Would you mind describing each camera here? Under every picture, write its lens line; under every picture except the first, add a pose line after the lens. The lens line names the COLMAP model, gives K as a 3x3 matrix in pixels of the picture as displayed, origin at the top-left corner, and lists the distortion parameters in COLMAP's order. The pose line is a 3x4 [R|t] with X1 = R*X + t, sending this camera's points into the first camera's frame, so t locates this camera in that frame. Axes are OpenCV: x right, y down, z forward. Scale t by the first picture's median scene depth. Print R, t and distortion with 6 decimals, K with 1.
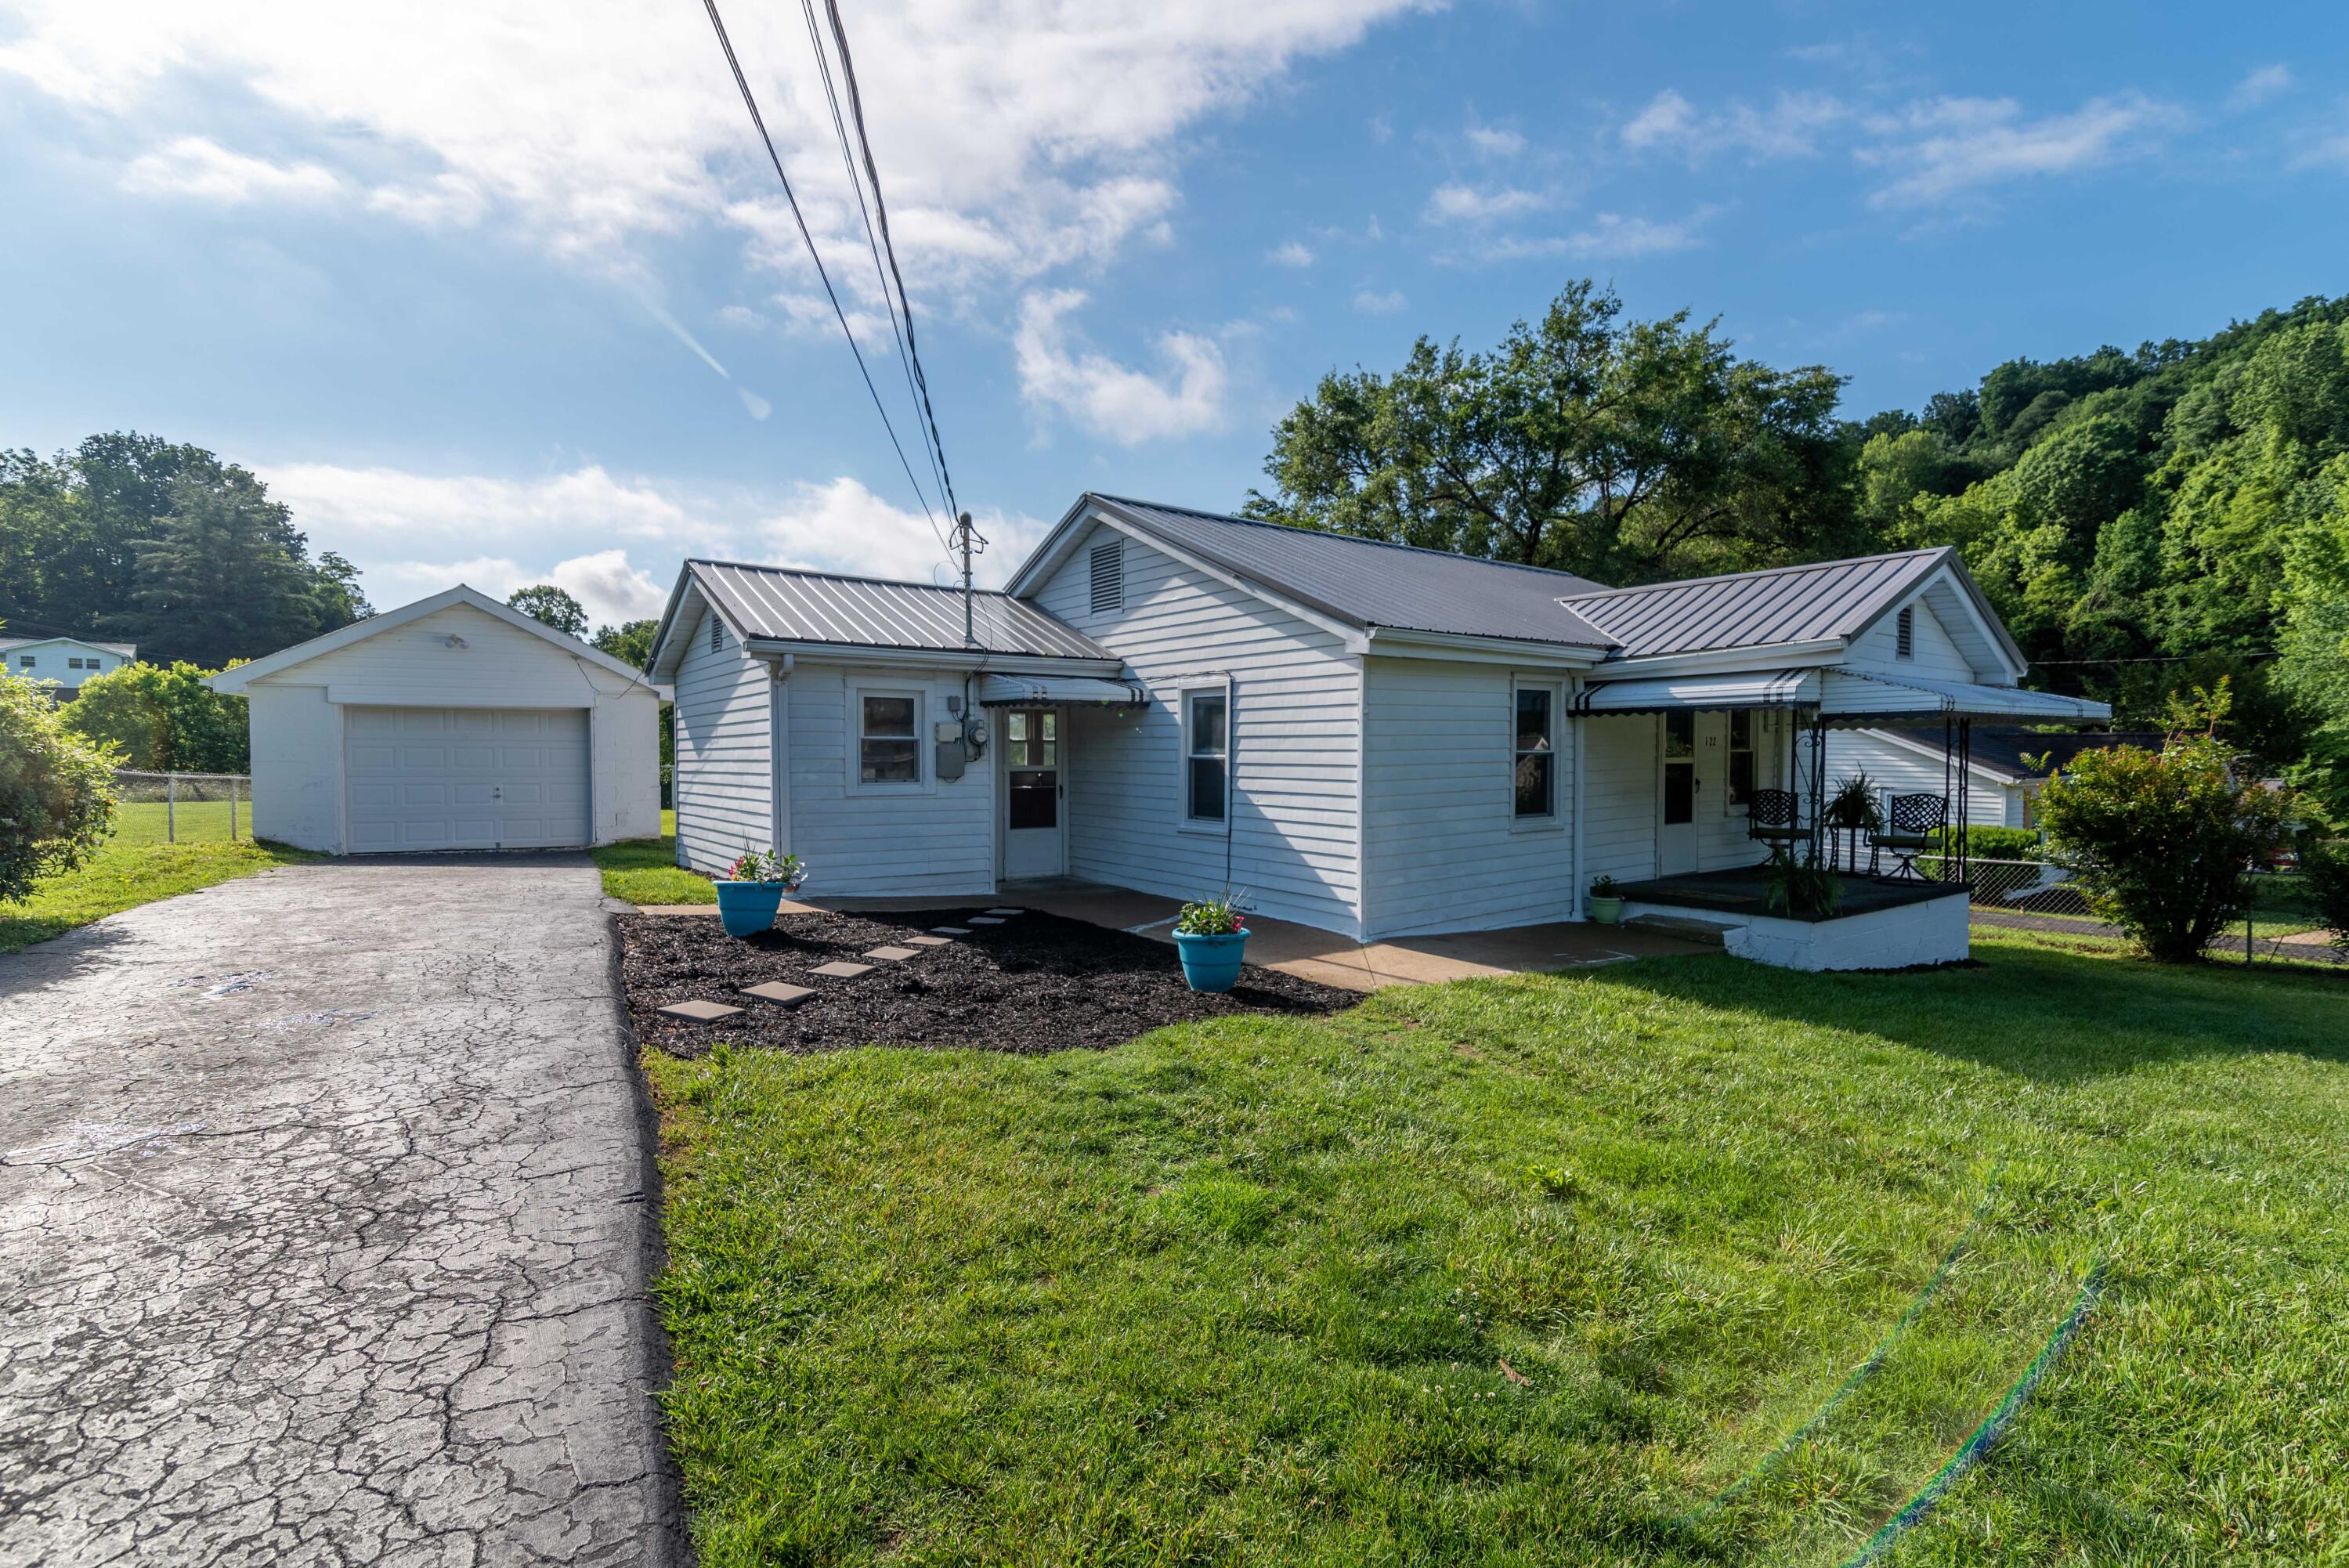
lens RADIAL K [[1055.4, 0, 1155.5], [0, 1055.4, 774.9], [0, 0, 1]] dist [0.008405, -0.000220]
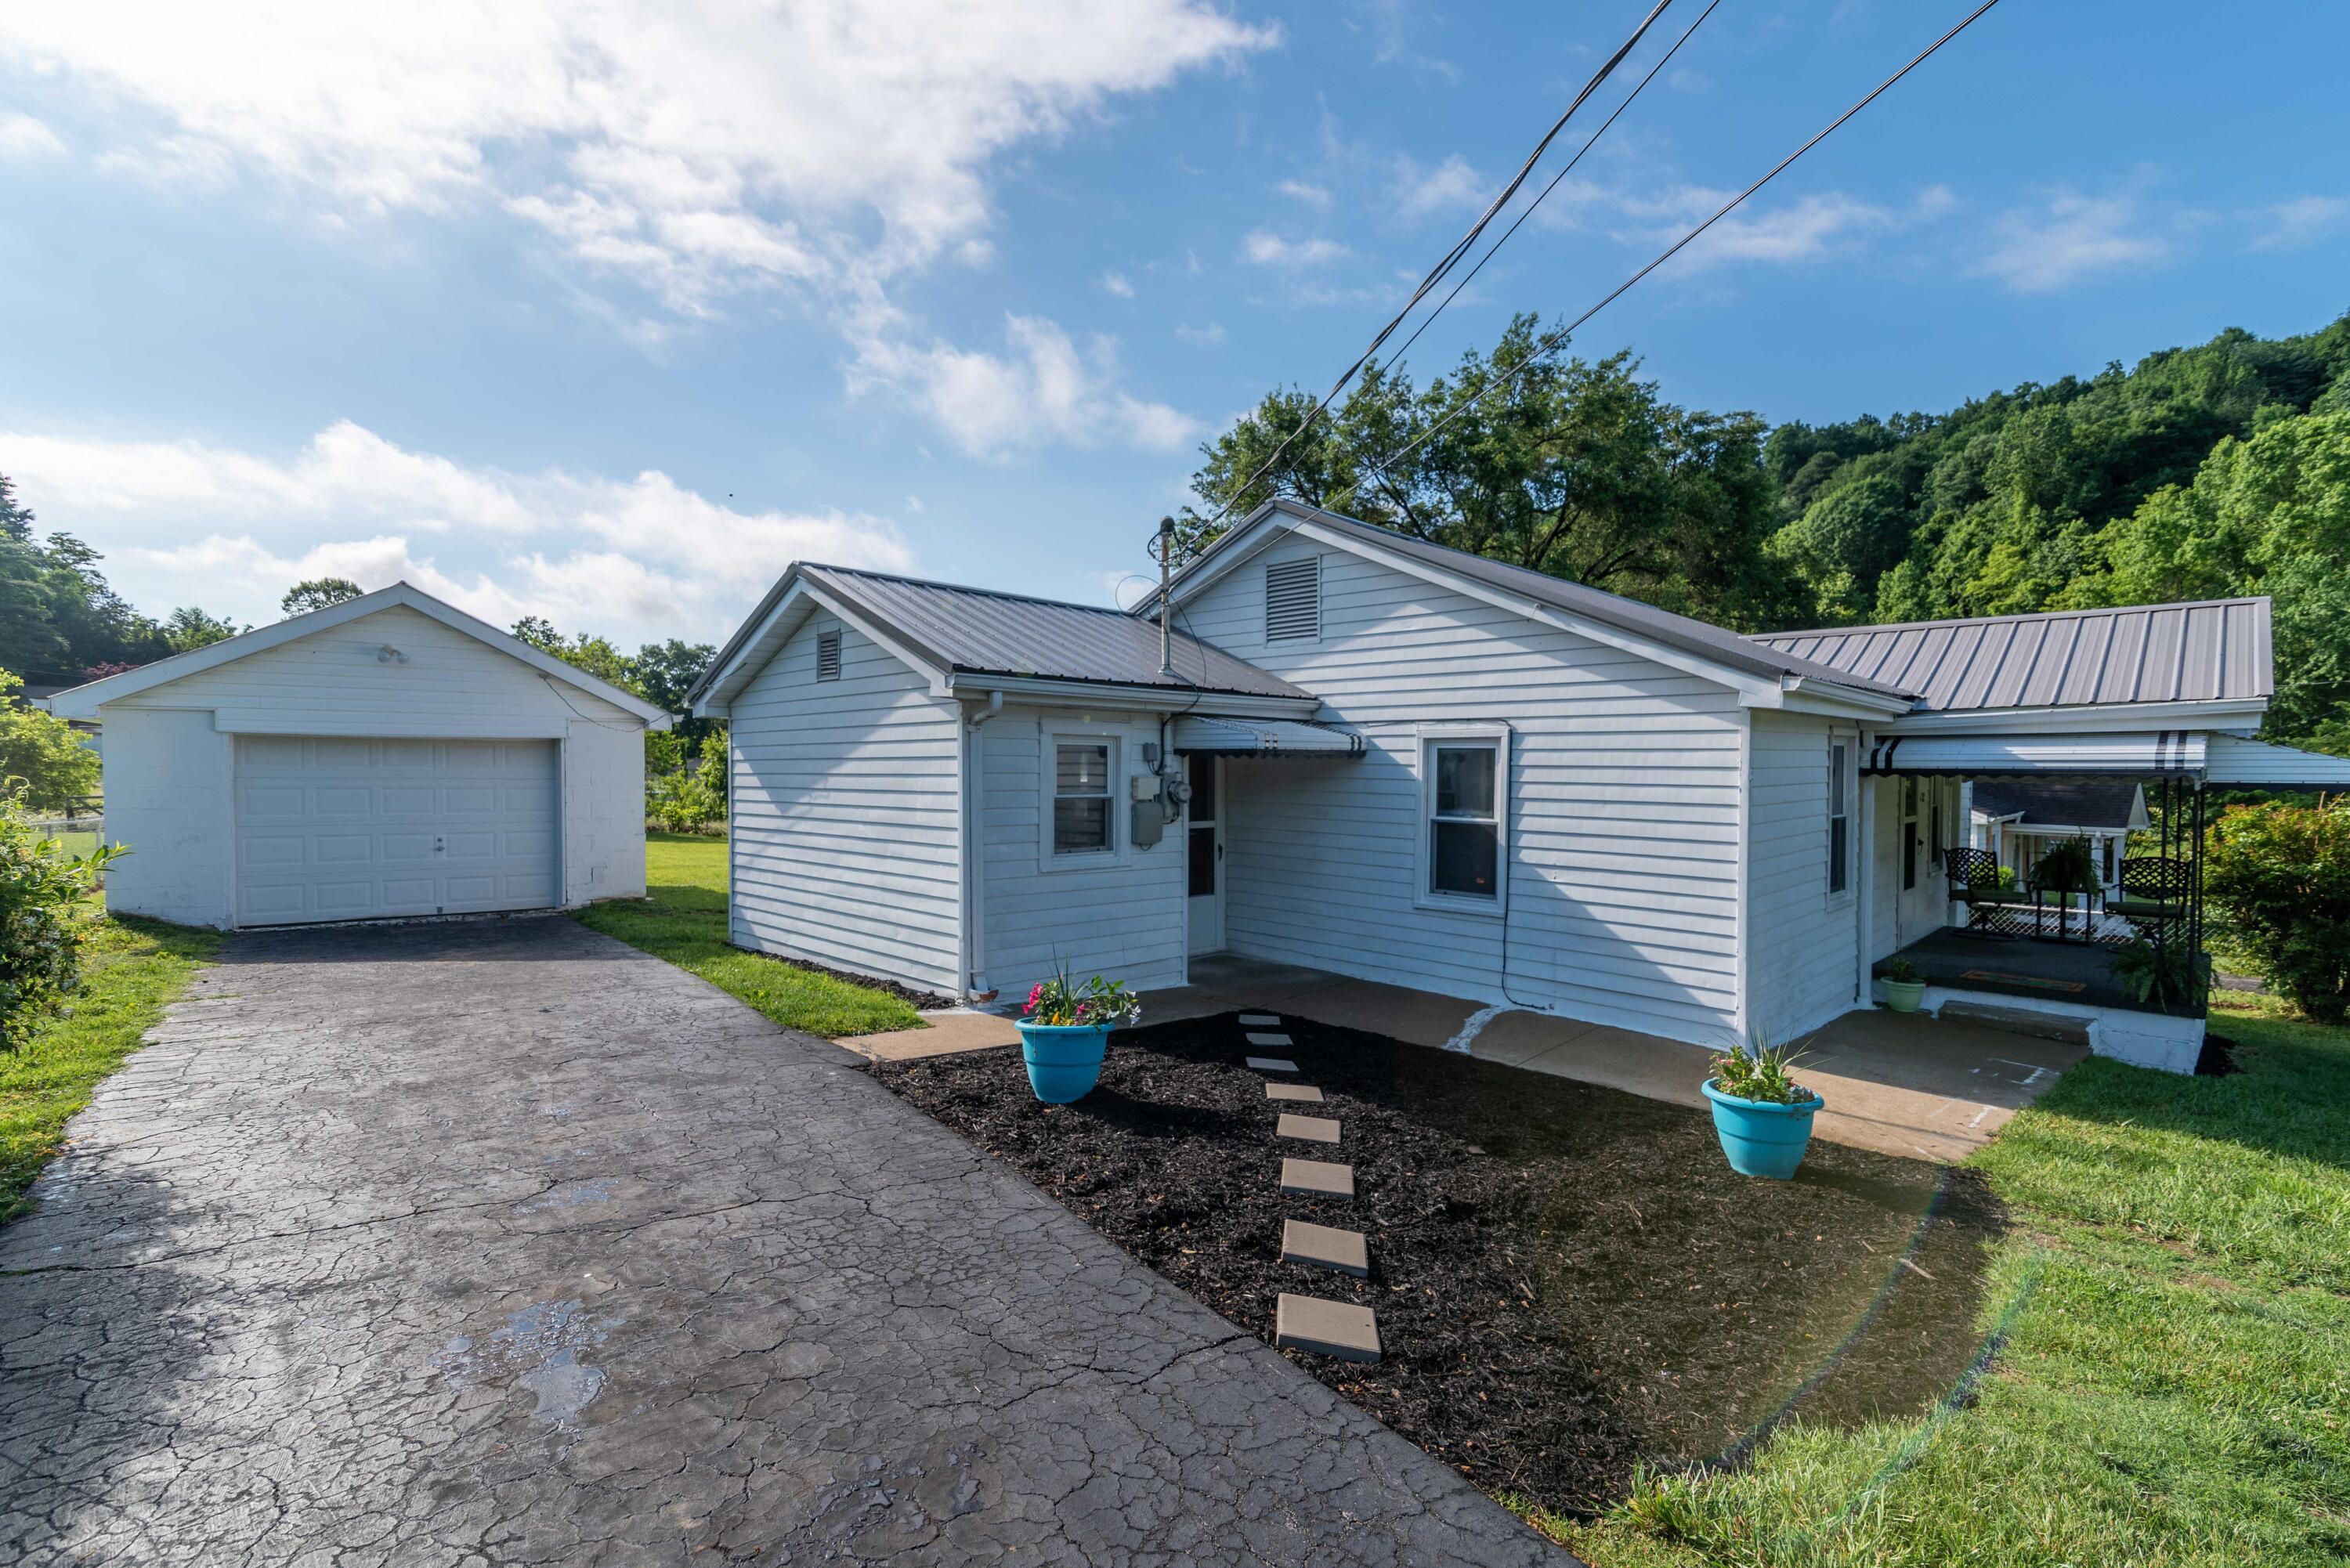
lens RADIAL K [[1055.8, 0, 1165.6], [0, 1055.8, 784.6], [0, 0, 1]] dist [0.008405, -0.000220]
pose [[0.989576, 0.005829, 0.143894, -0.192165], [-0.004808, 0.999961, -0.007443, -0.023964], [-0.143932, 0.006674, 0.989565, 0.132766]]
